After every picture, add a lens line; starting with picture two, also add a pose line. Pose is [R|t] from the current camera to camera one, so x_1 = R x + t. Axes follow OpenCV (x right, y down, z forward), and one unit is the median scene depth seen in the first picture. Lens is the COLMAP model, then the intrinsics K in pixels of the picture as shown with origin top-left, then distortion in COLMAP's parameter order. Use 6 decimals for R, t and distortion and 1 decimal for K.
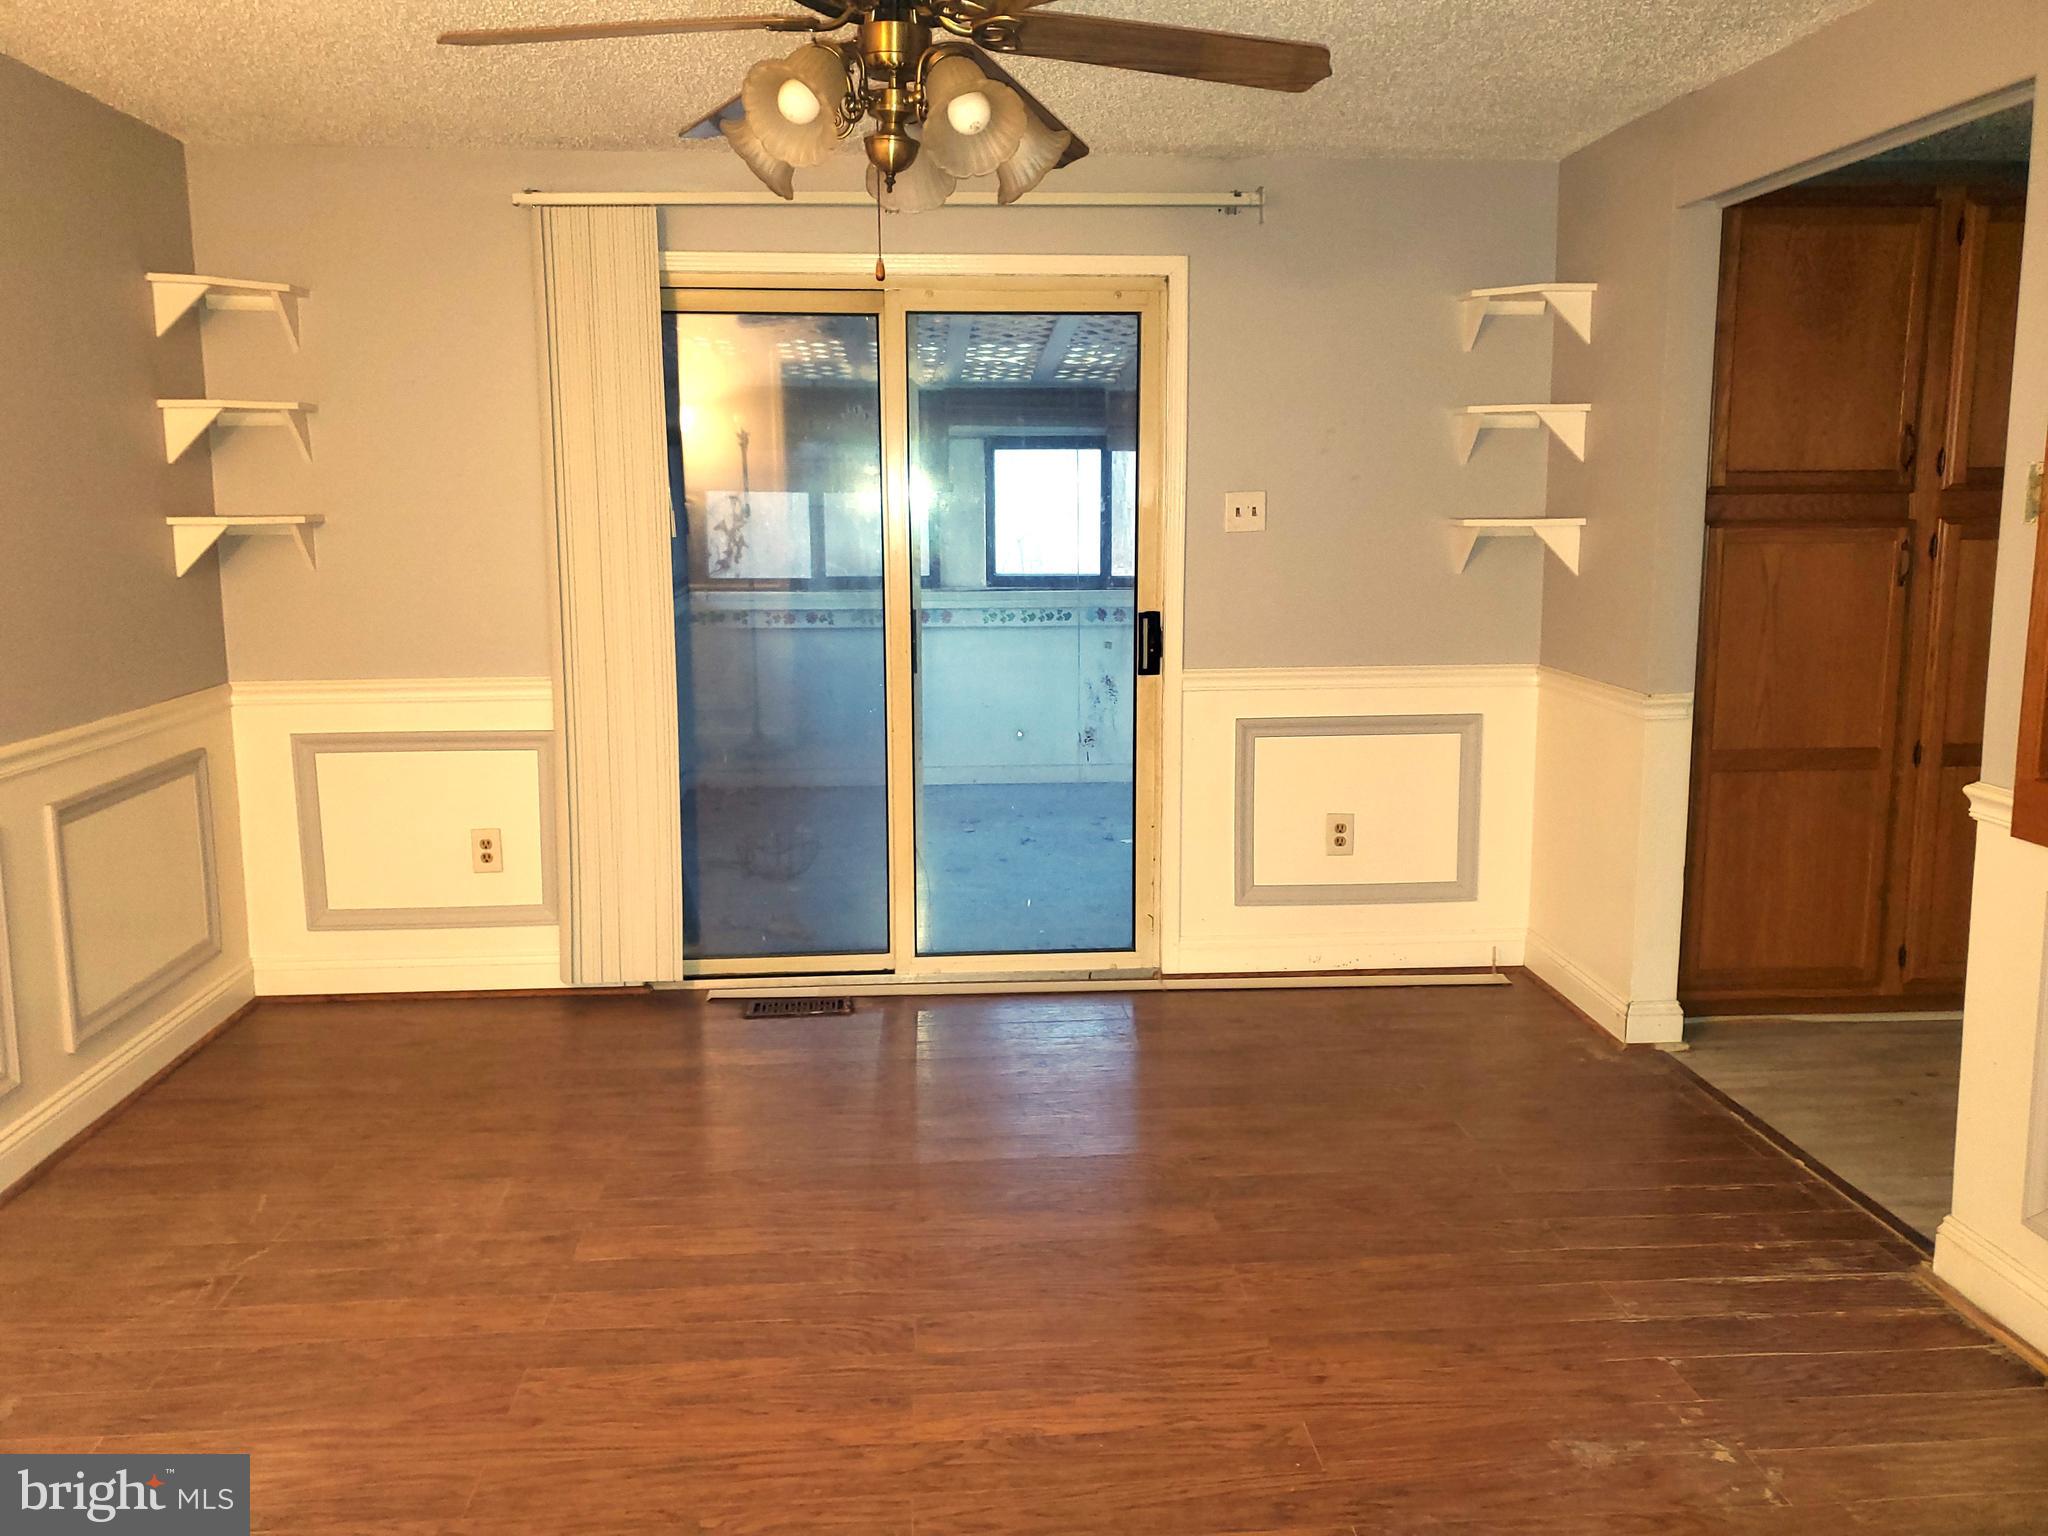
lens RADIAL K [[1629.2, 0, 1024.0], [0, 1629.2, 768.0], [0, 0, 1]] dist [-0.006745, -0.005455]
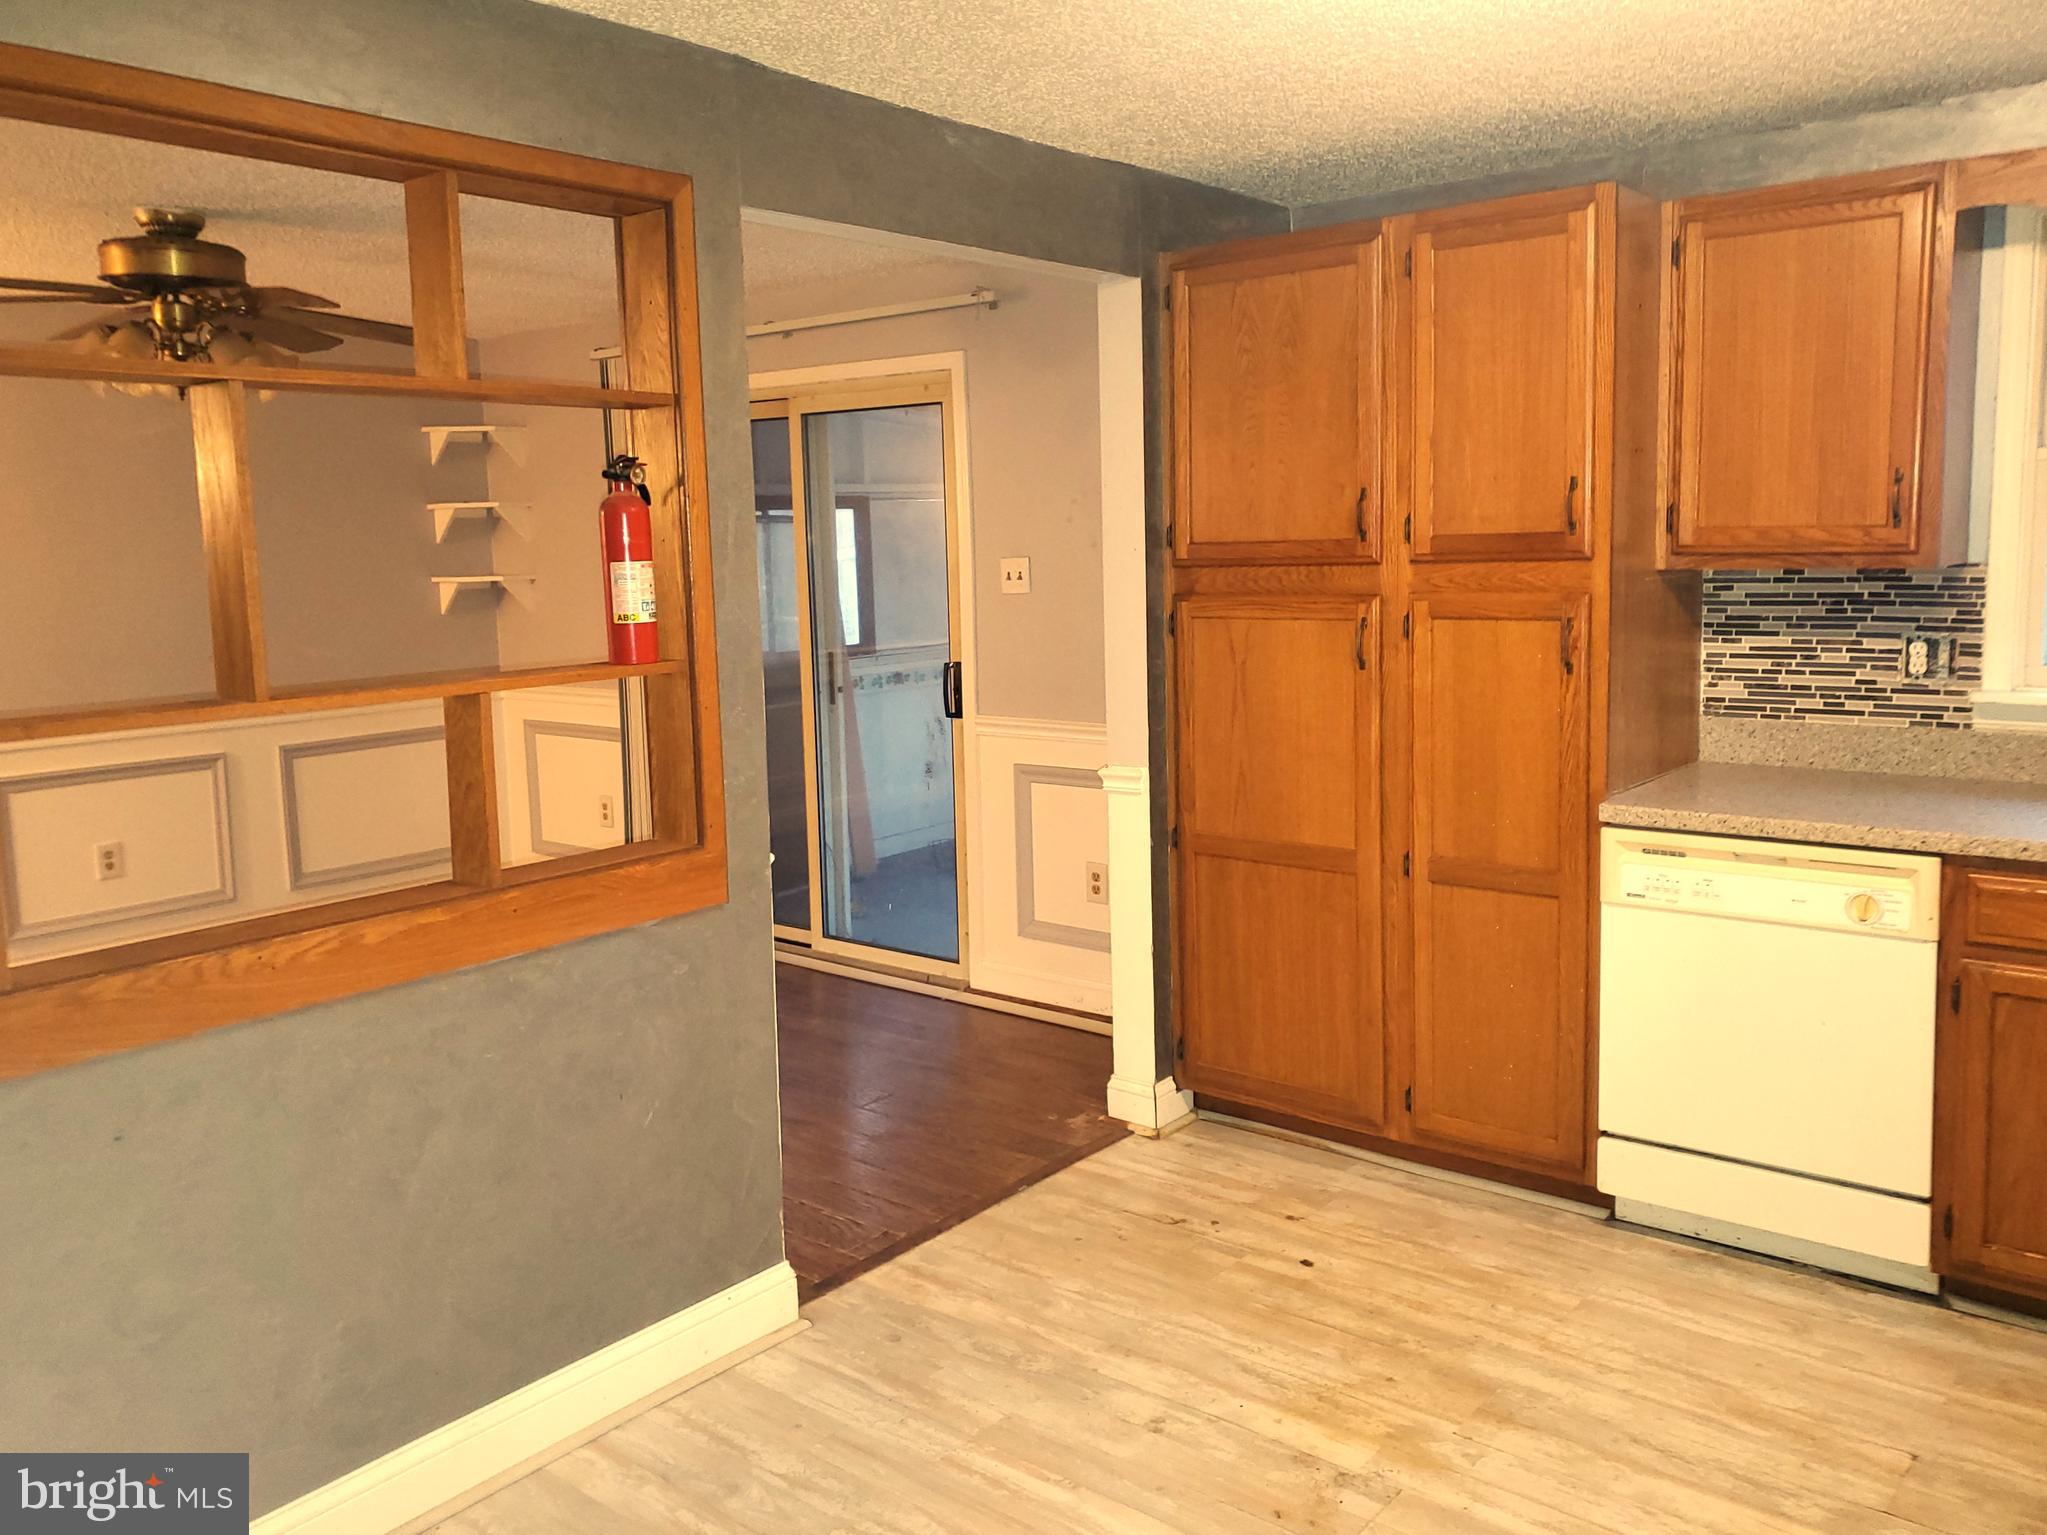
lens RADIAL K [[1687.5, 0, 1025.7], [0, 1687.5, 746.3], [0, 0, 1]] dist [0.091931, 0.000042]
pose [[0.729741, 0.071615, -0.679963, 0.946373], [-0.084464, 0.996324, 0.014286, -0.061504], [0.678487, 0.047007, 0.733107, 0.180715]]
